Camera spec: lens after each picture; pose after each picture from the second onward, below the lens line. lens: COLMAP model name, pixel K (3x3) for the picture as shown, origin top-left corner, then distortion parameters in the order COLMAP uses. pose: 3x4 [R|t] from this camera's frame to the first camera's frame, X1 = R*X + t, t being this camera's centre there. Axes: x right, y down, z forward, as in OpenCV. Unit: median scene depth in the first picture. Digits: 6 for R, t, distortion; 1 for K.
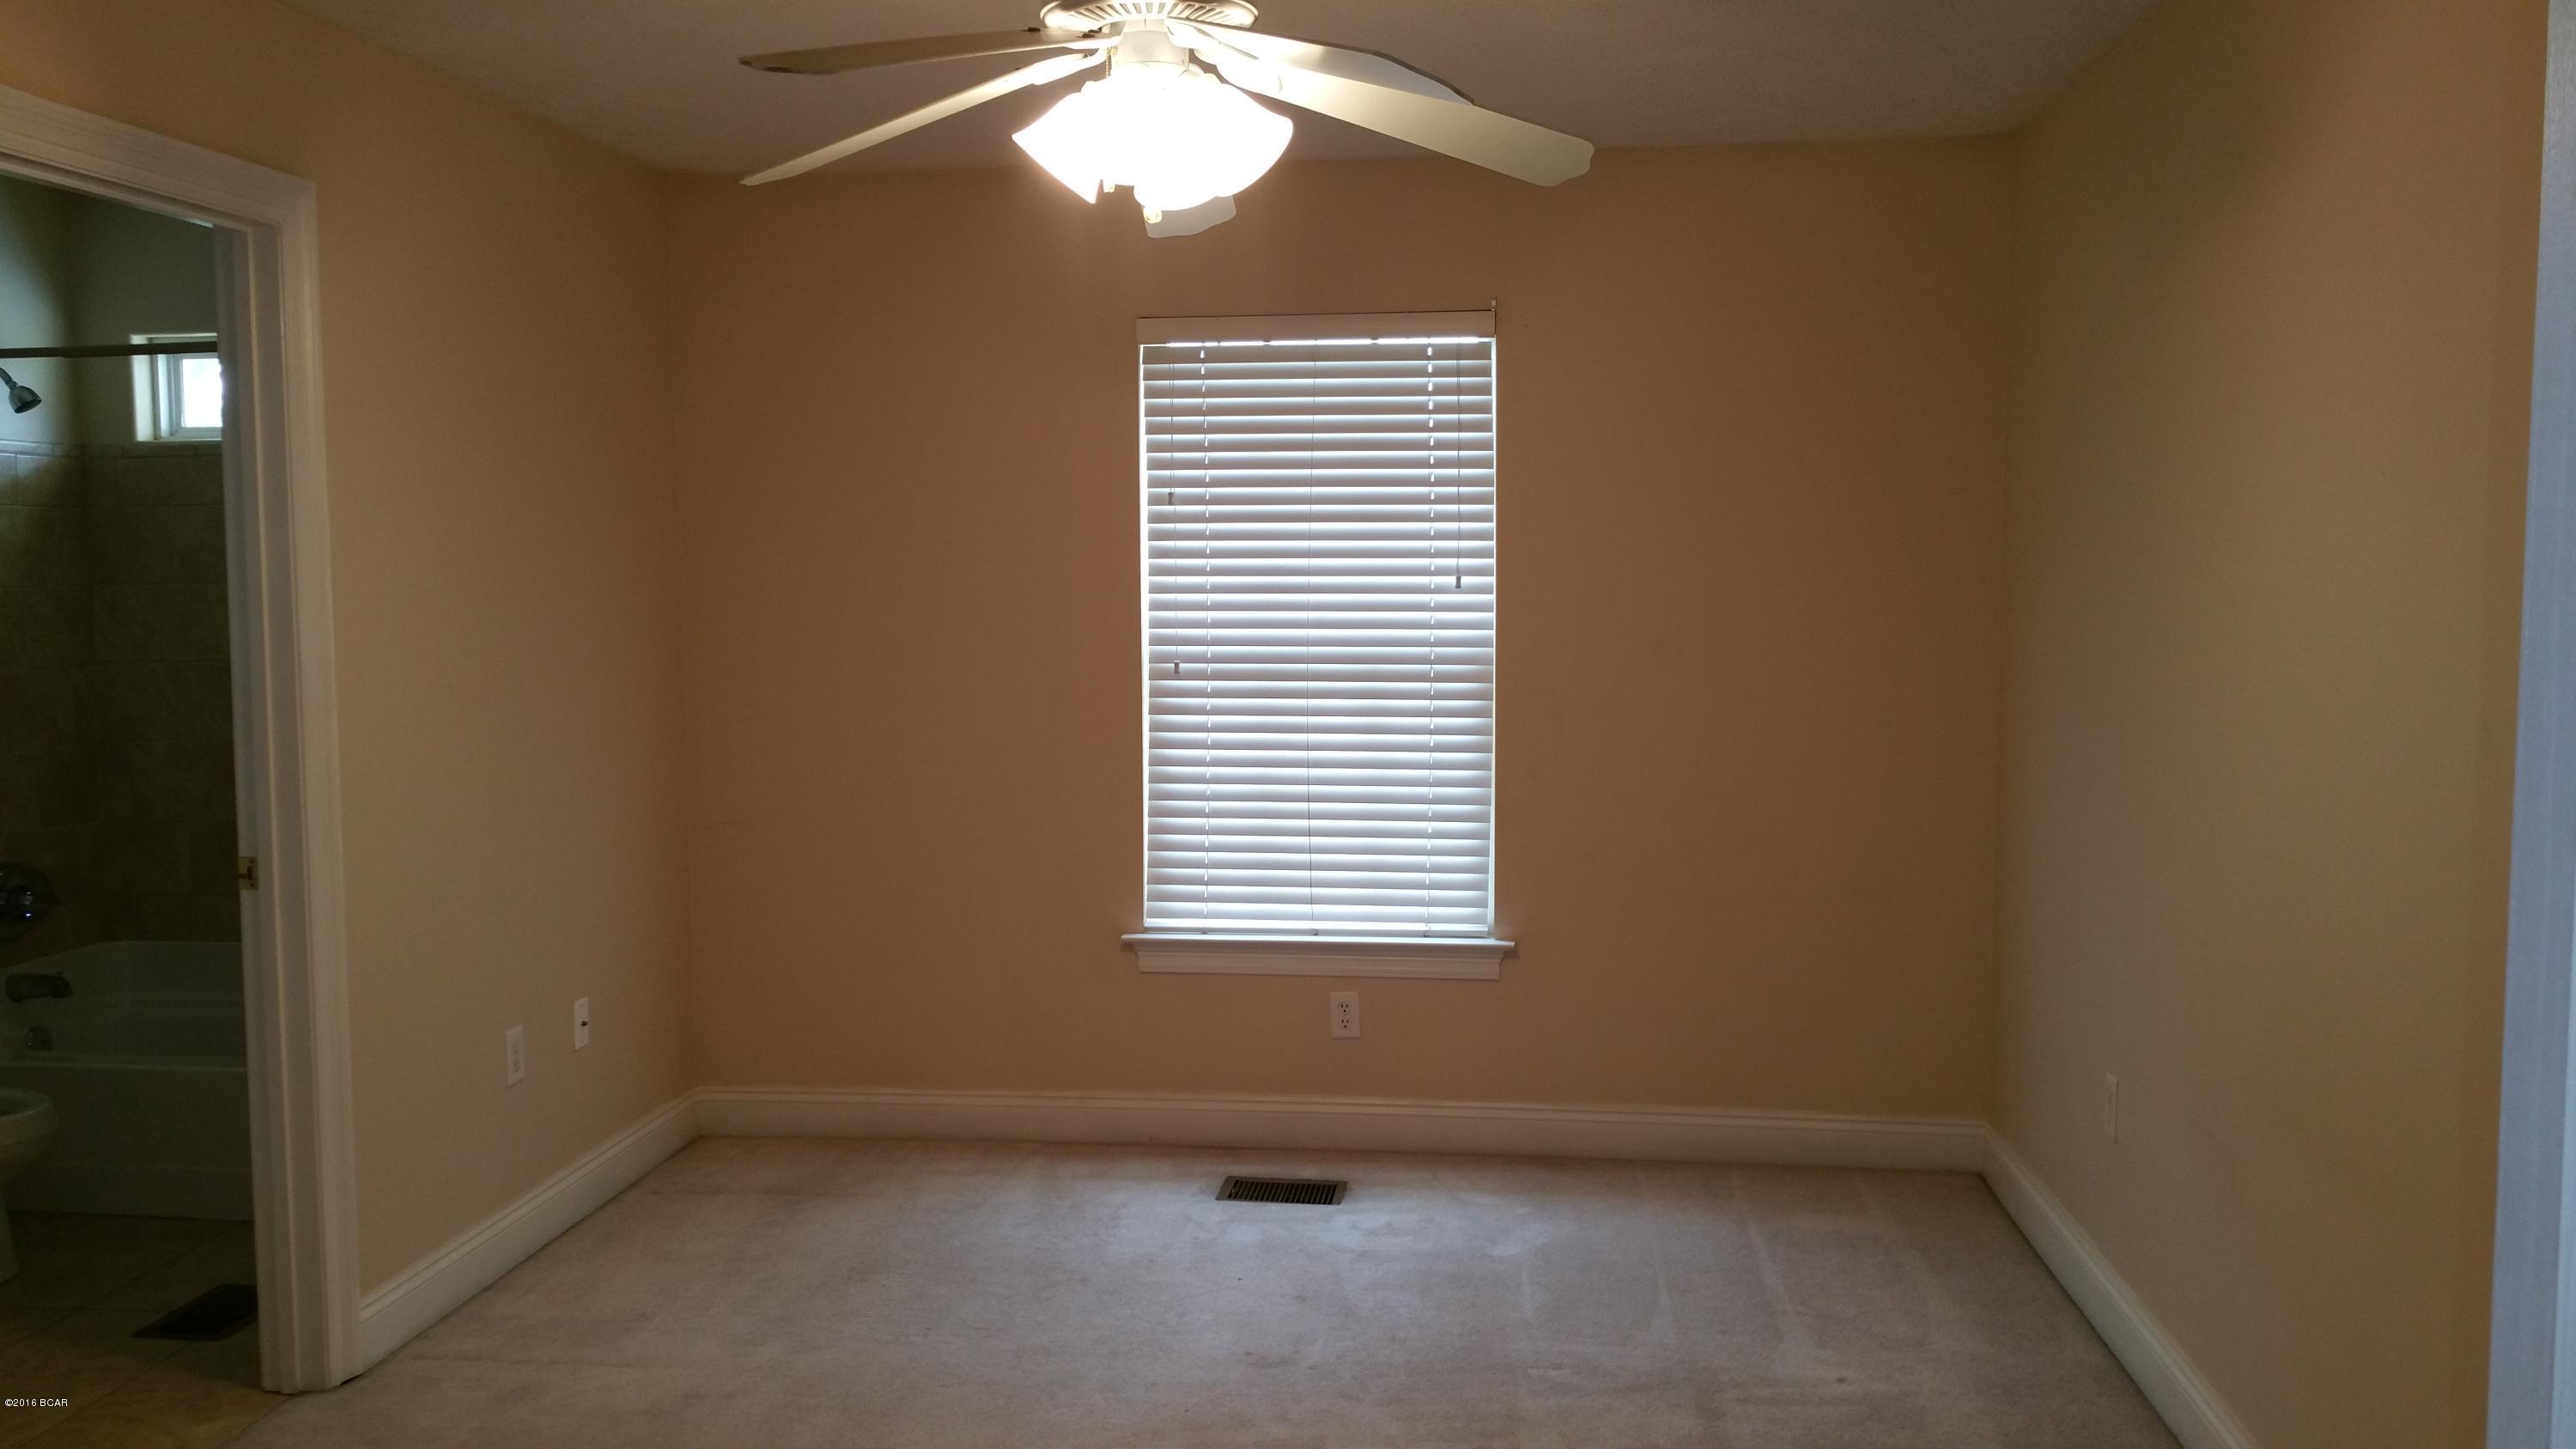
lens RADIAL K [[2062.8, 0, 1282.1], [0, 2062.8, 711.3], [0, 0, 1]] dist [0.100976, -0.013855]
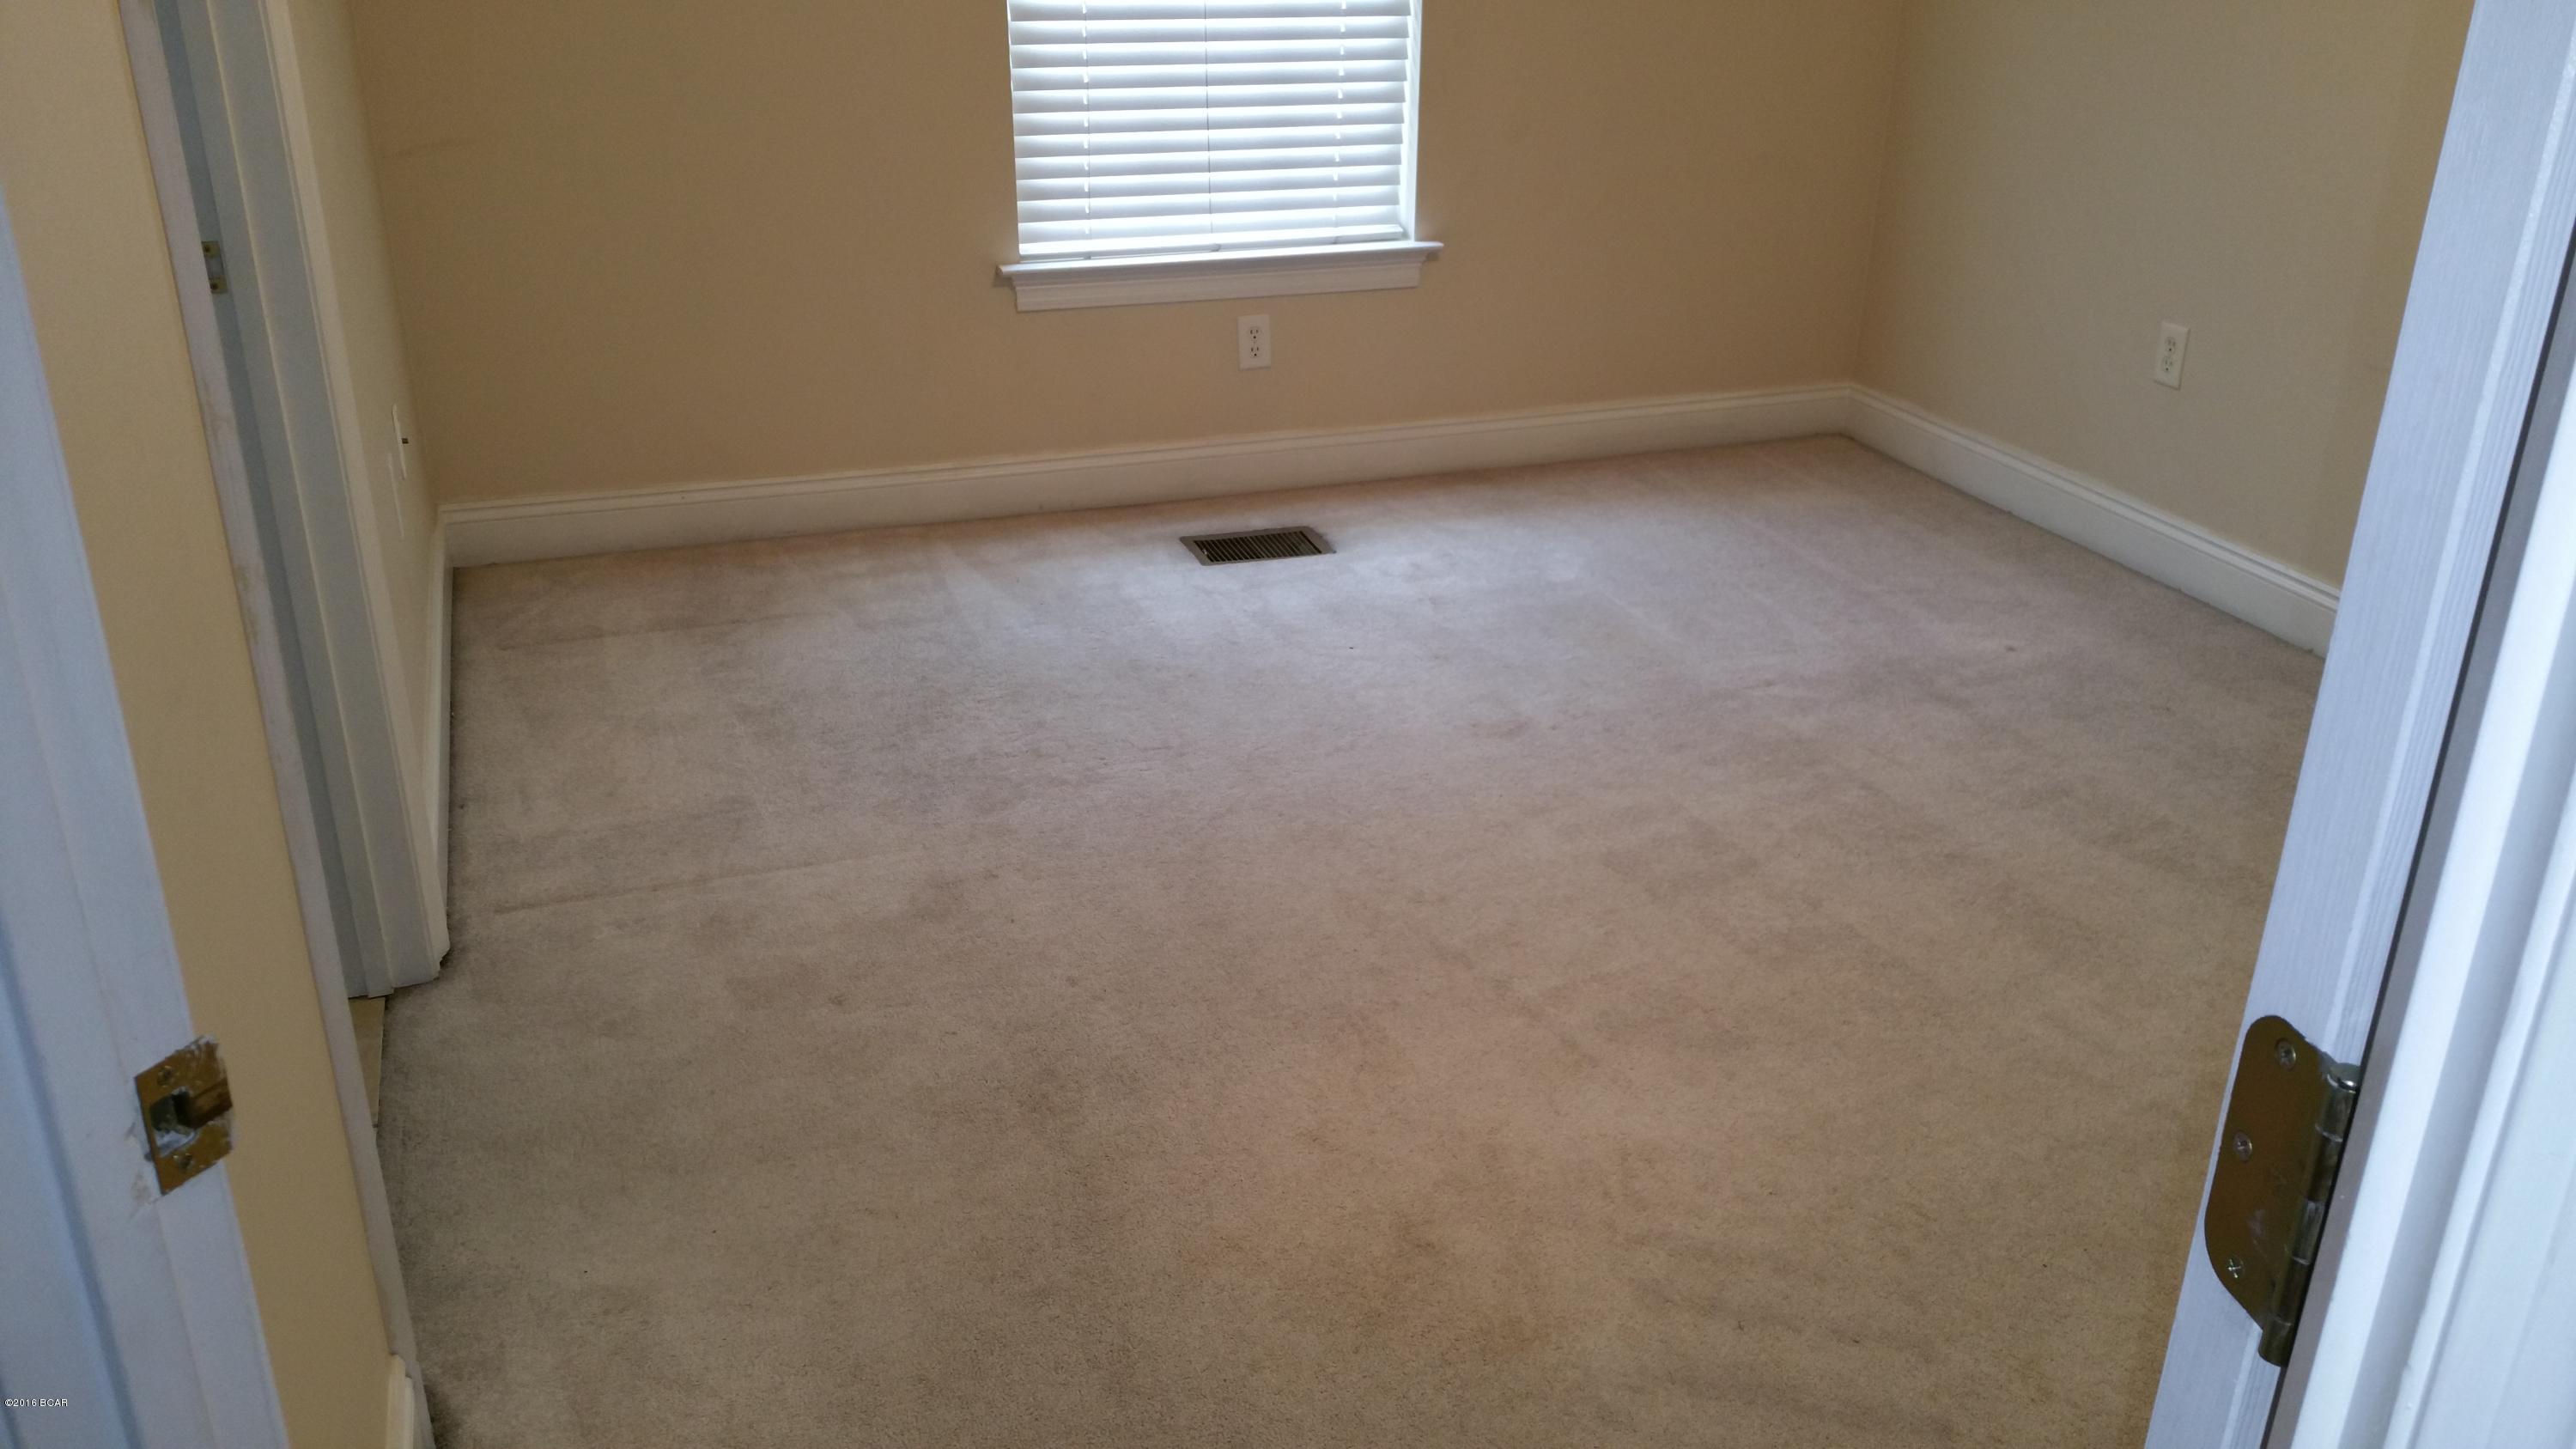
lens RADIAL K [[2062.8, 0, 1289.2], [0, 2062.8, 721.2], [0, 0, 1]] dist [0.100976, -0.013855]
pose [[0.893782, -0.167555, 0.416027, -0.361051], [0.015041, 0.938271, 0.345573, -0.005395], [-0.448249, -0.302610, 0.841130, 0.214491]]
